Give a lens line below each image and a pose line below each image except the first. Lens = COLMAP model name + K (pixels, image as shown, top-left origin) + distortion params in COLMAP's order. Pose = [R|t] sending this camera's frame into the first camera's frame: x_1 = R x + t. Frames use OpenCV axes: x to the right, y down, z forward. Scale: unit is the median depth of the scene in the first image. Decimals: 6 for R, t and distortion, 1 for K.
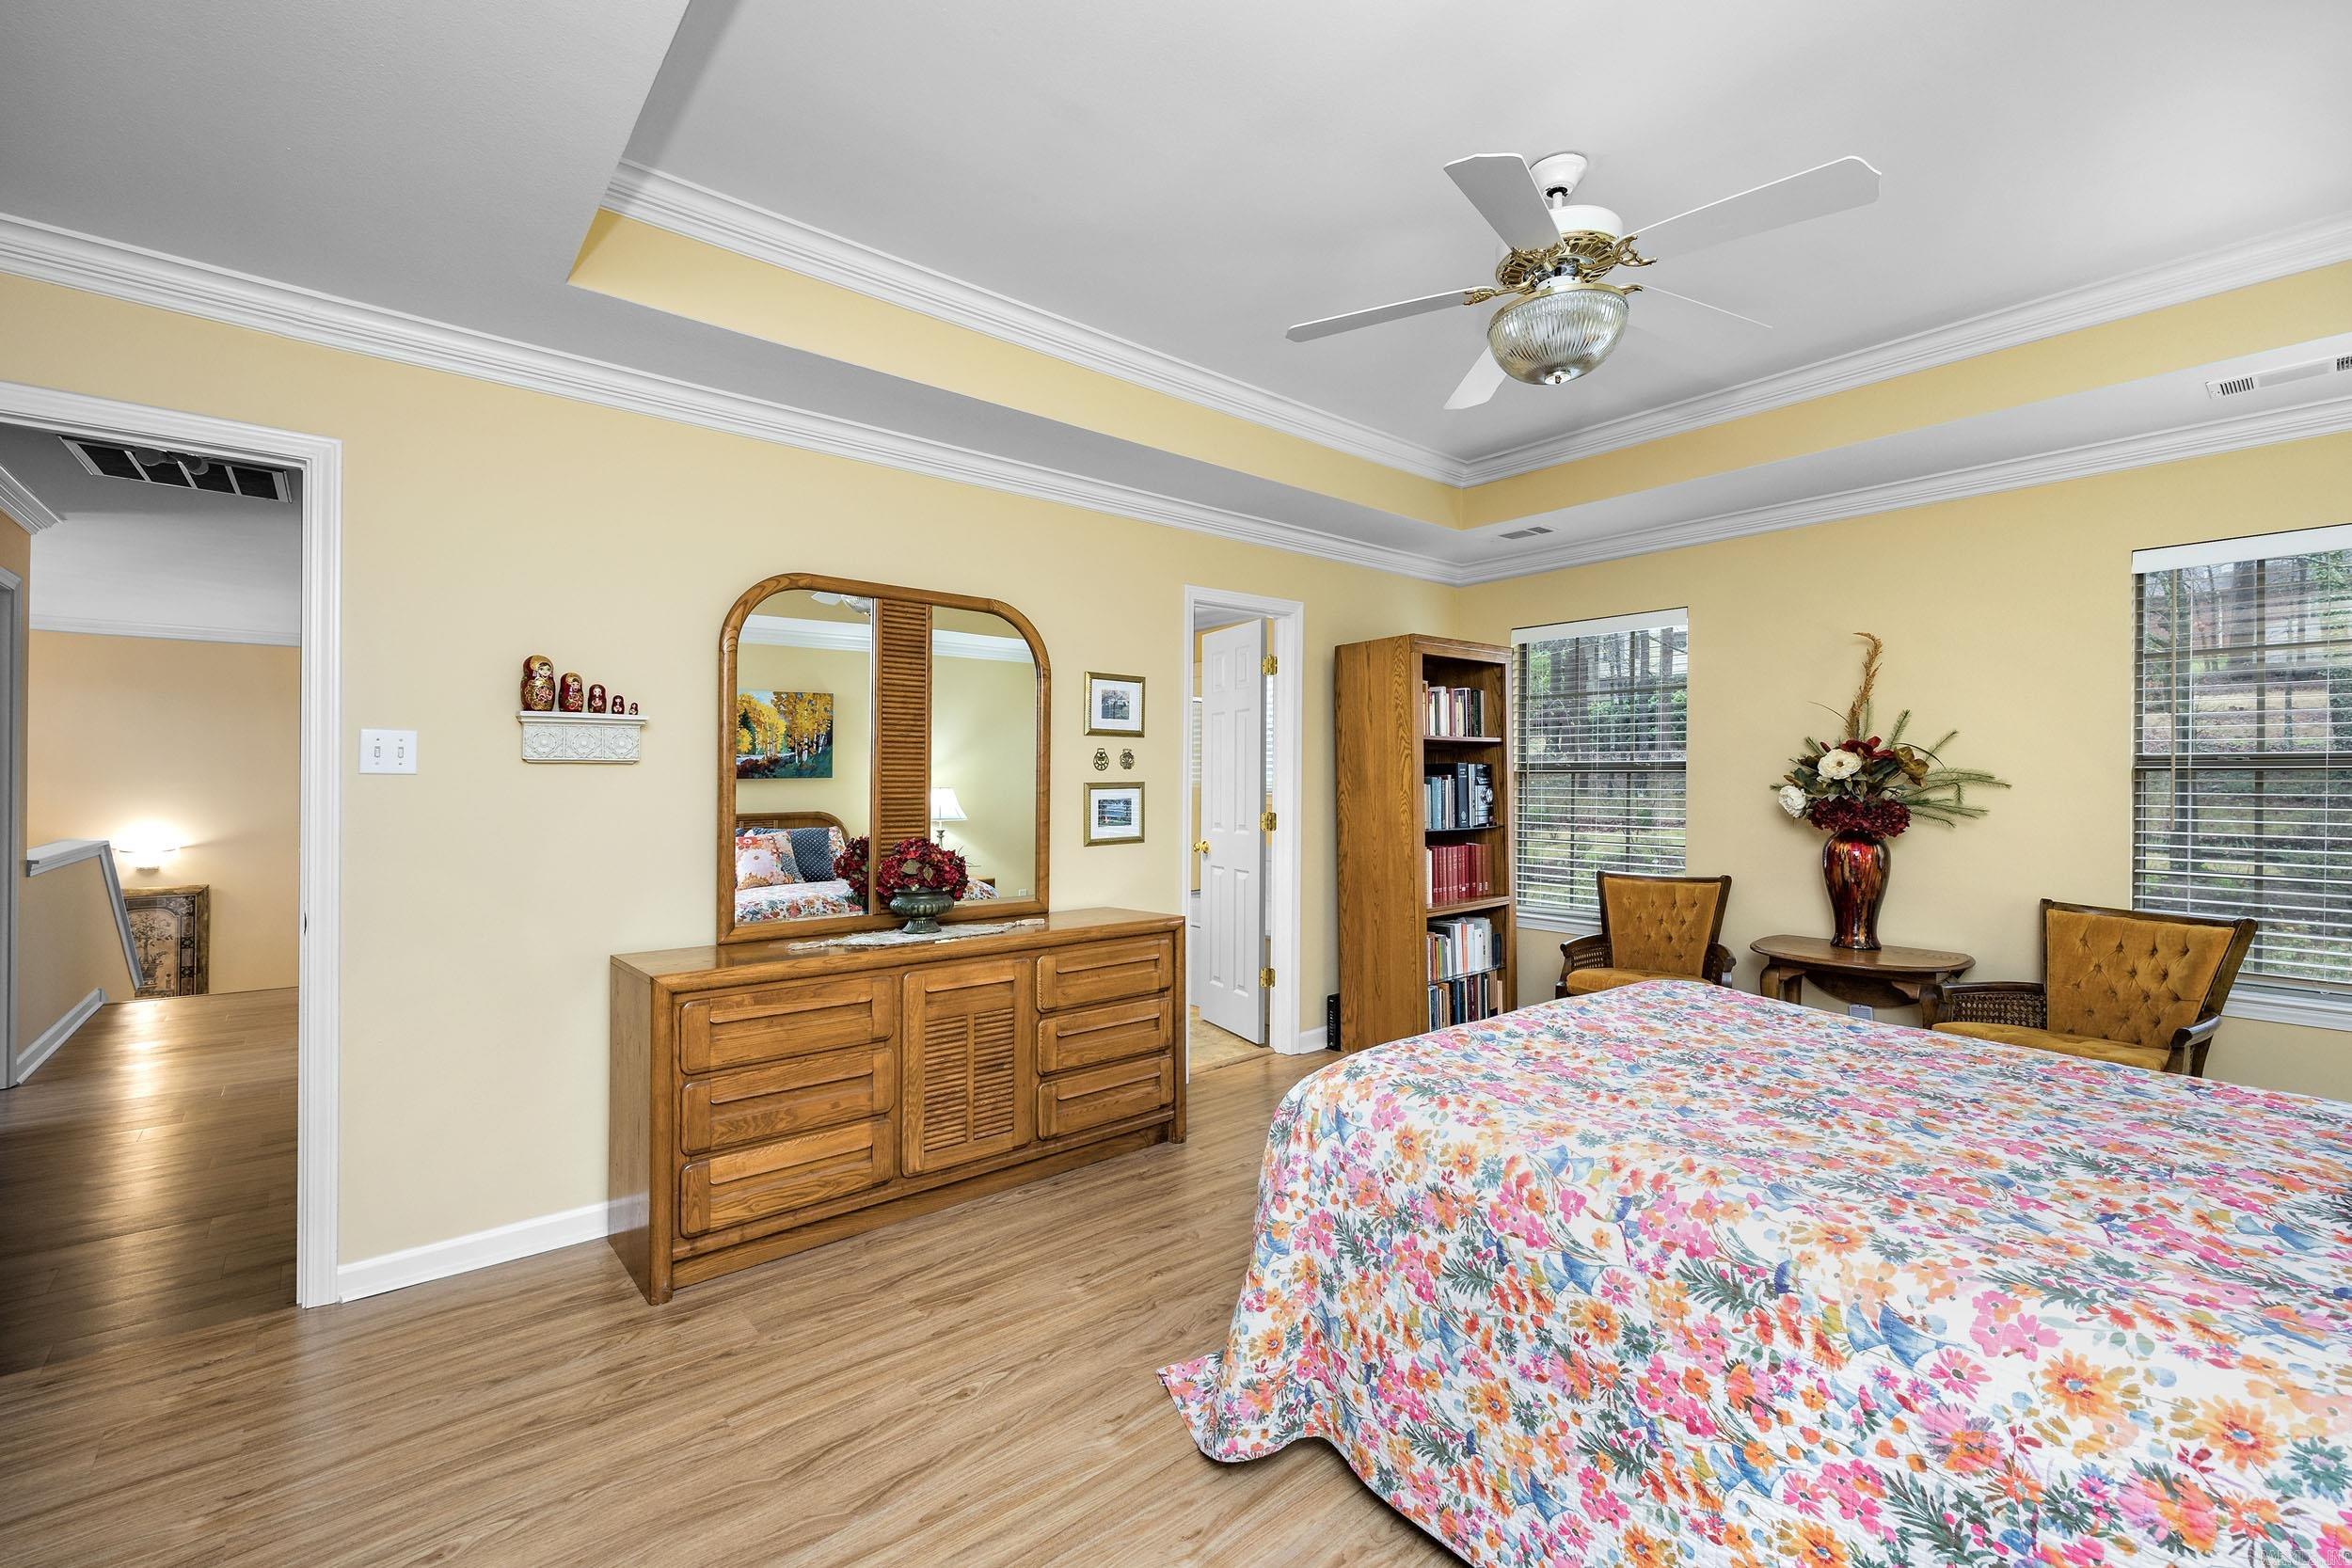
lens RADIAL K [[997.0, 0, 1199.3], [0, 997.0, 782.7], [0, 0, 1]] dist [-0.002445, 0.000357]
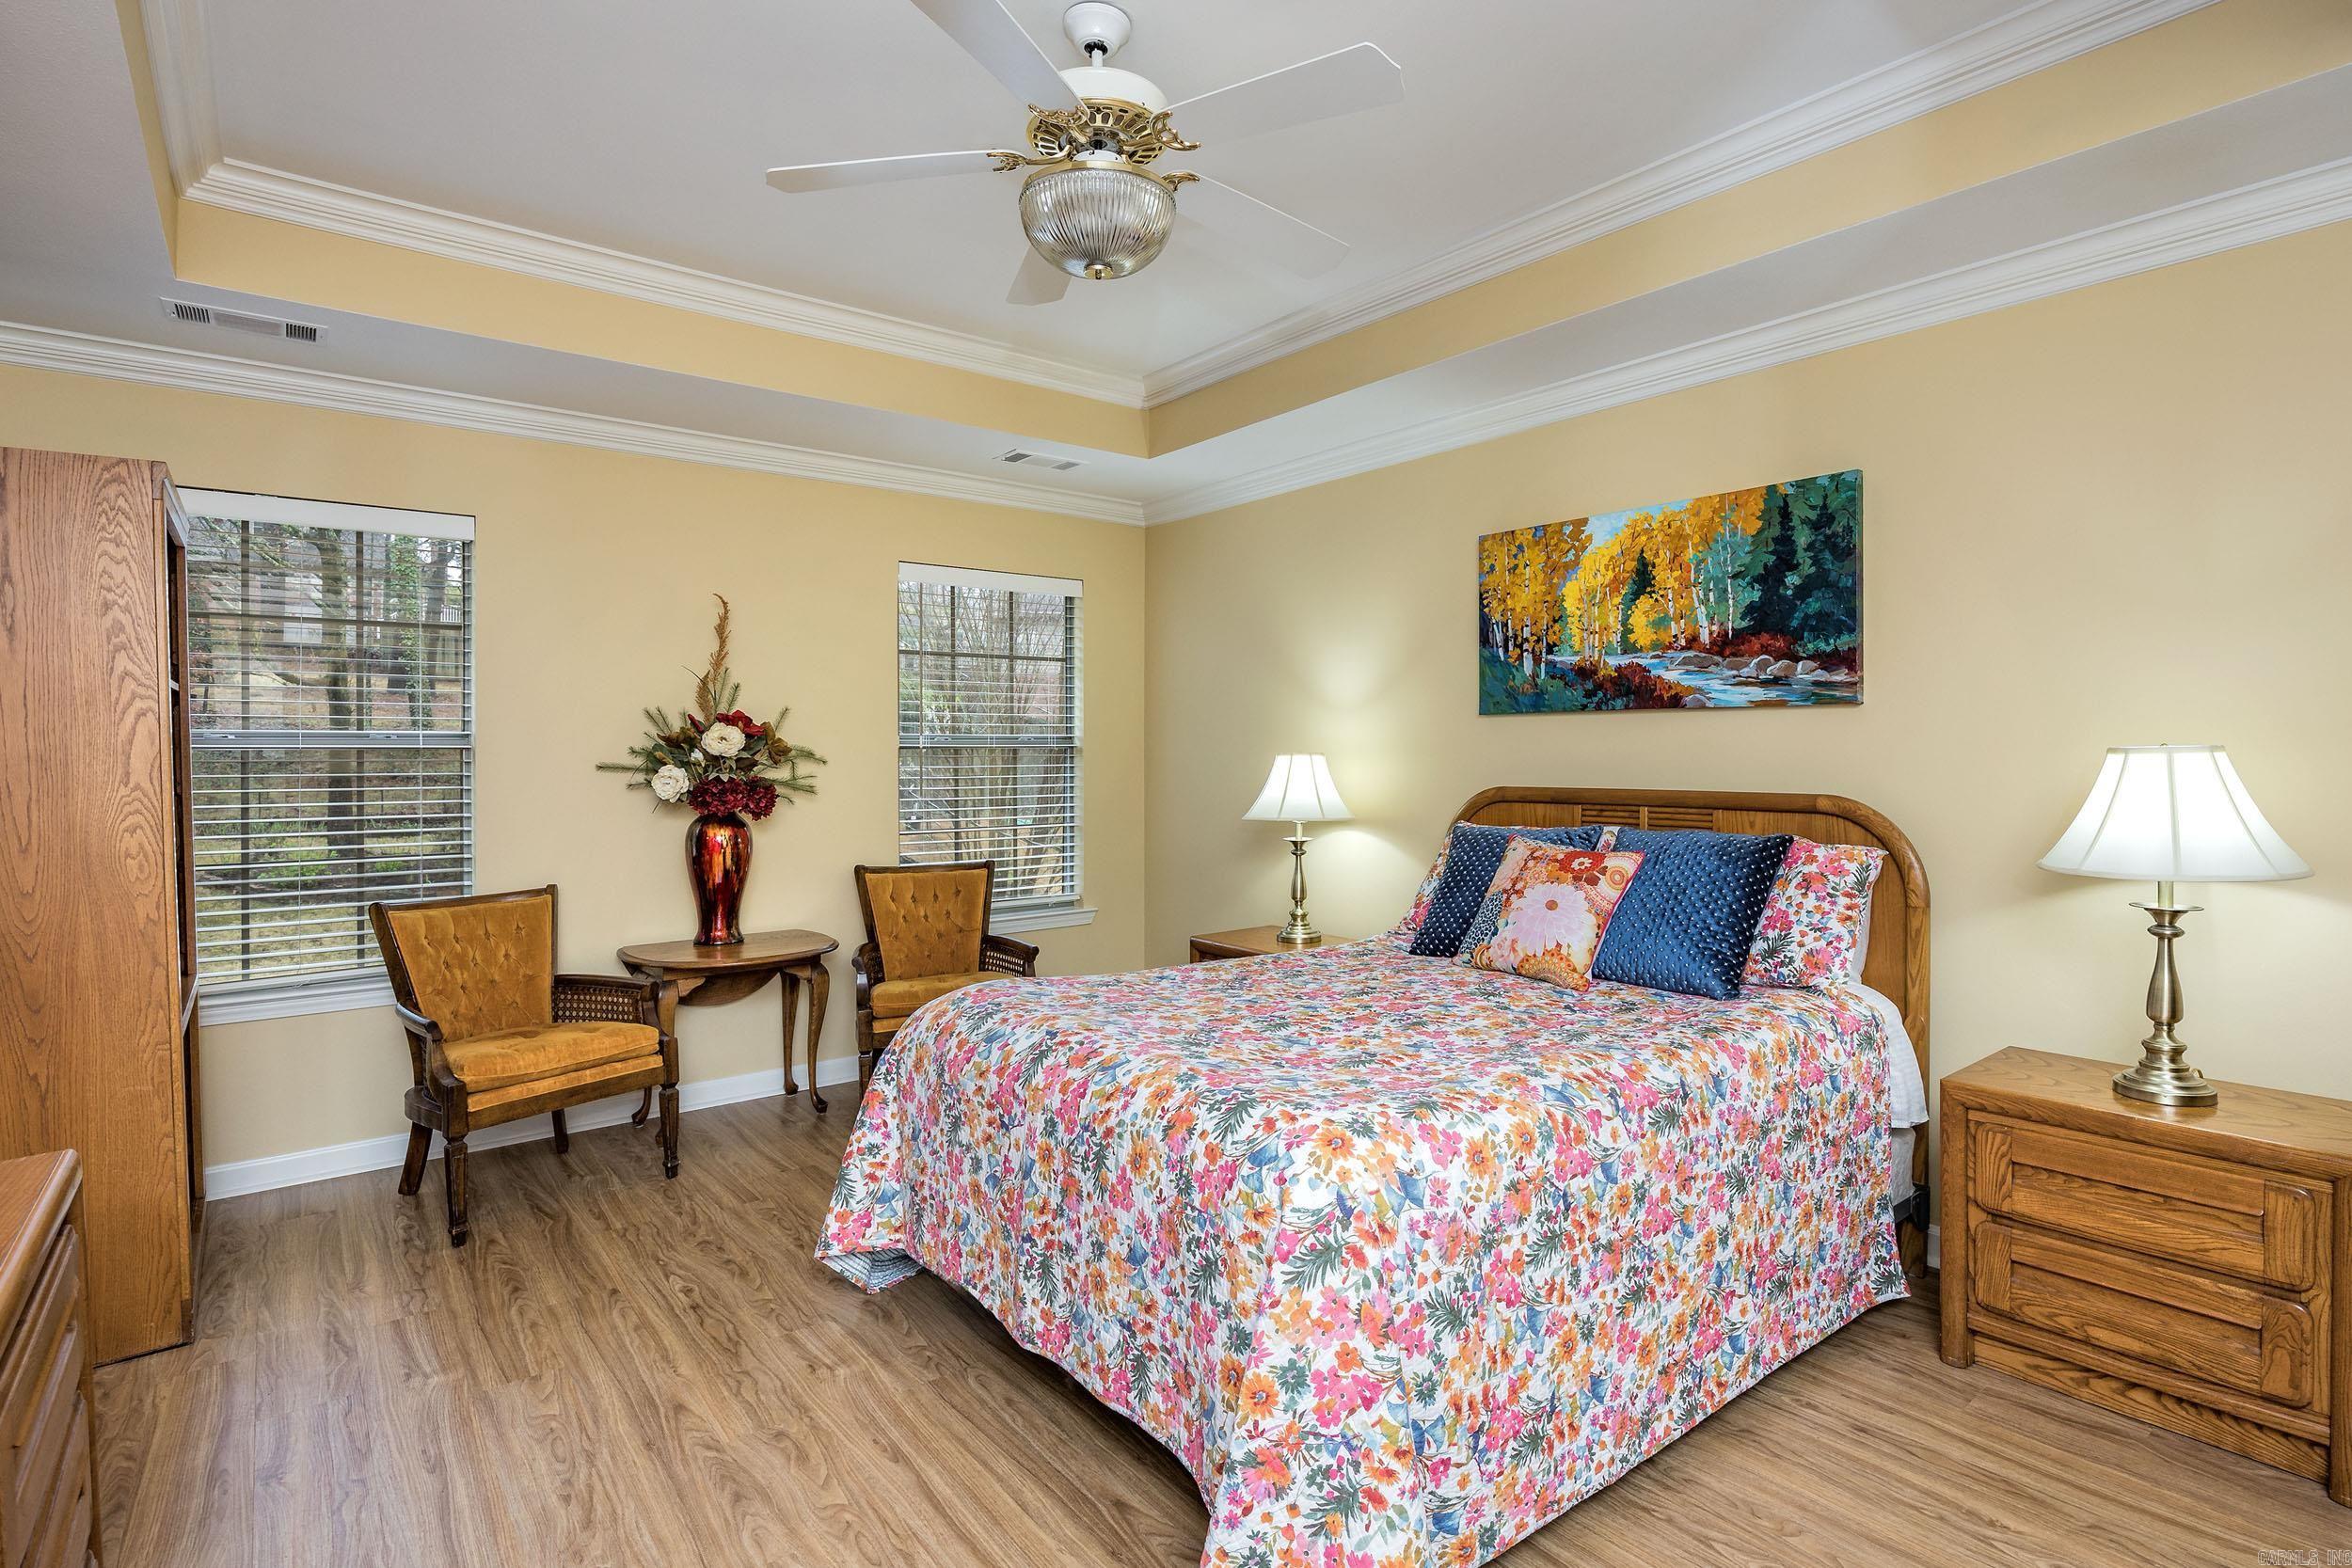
lens RADIAL K [[1153.1, 0, 1193.7], [0, 1153.1, 777.1], [0, 0, 1]] dist [-0.017969, 0.000134]
pose [[0.027166, -0.018053, 0.999468, -0.835510], [0.007647, 0.999811, 0.017851, -0.001661], [-0.999602, 0.007158, 0.027299, 1.239620]]
